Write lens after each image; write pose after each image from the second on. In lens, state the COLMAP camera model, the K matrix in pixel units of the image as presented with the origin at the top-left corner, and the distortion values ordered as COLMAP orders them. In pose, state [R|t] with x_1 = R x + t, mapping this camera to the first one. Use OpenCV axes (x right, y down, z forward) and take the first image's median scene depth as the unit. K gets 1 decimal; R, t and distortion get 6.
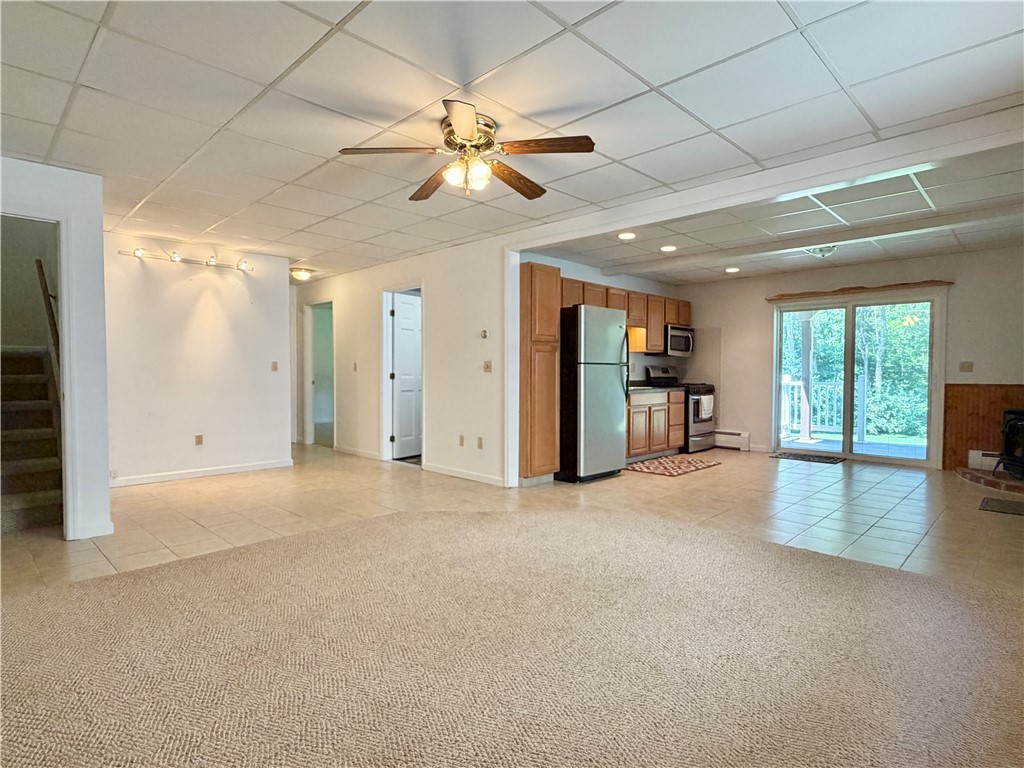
lens RADIAL K [[549.1, 0, 511.8], [0, 549.1, 388.2], [0, 0, 1]] dist [0.000445, -0.000019]
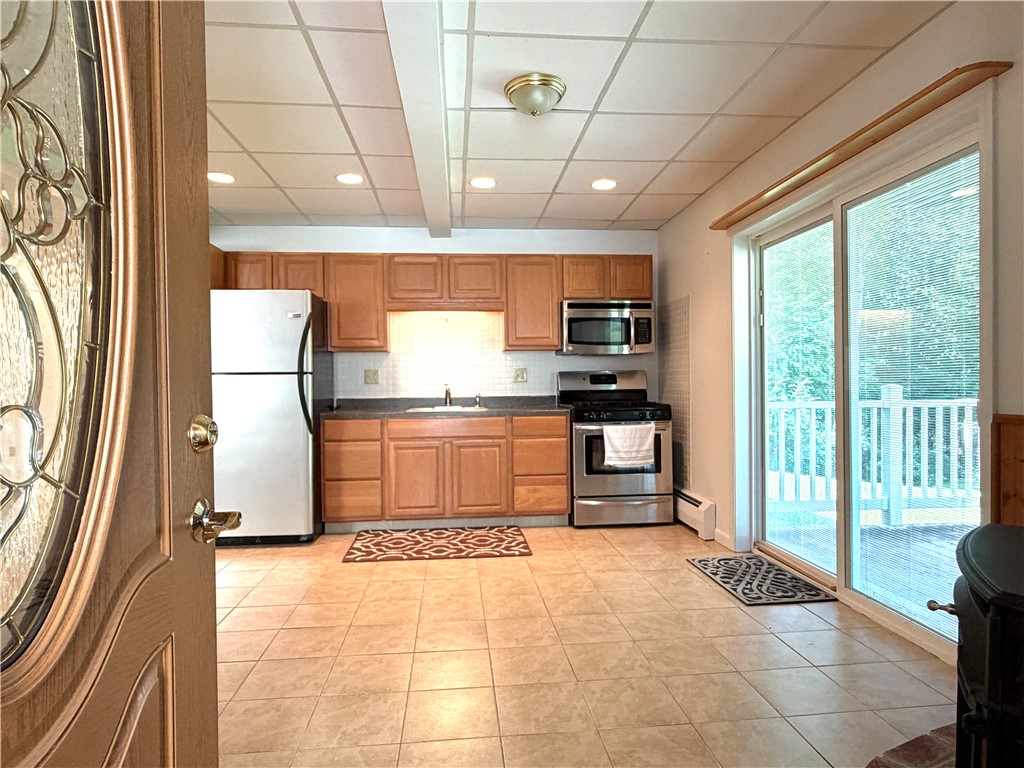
lens RADIAL K [[597.3, 0, 507.8], [0, 597.3, 385.5], [0, 0, 1]] dist [-0.001243, 0.000276]
pose [[0.761012, -0.007748, -0.648692, 0.662076], [-0.004936, 0.999831, -0.017732, -0.014462], [0.648719, 0.016697, 0.760845, 0.483451]]
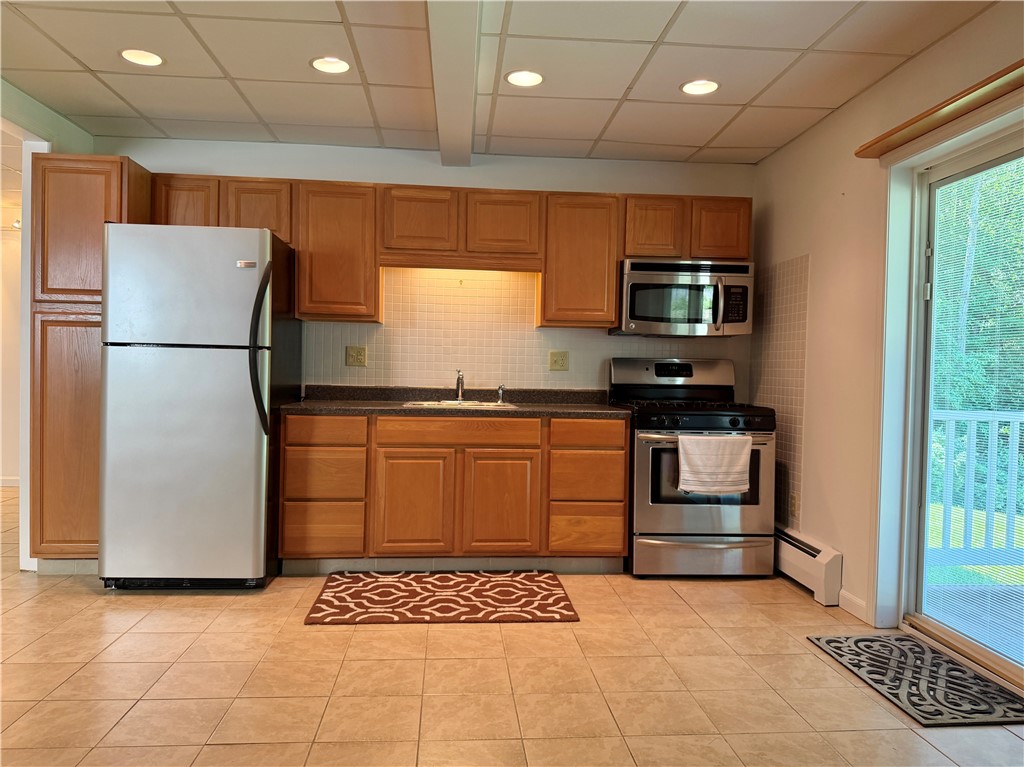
lens RADIAL K [[713.7, 0, 512.0], [0, 713.7, 383.5], [0, 0, 1]] dist [0.074710, -0.121520]
pose [[0.758778, 0.027378, -0.650773, 0.587427], [-0.037615, 0.999291, -0.001817, -0.016918], [0.650262, 0.025858, 0.759270, 0.535754]]
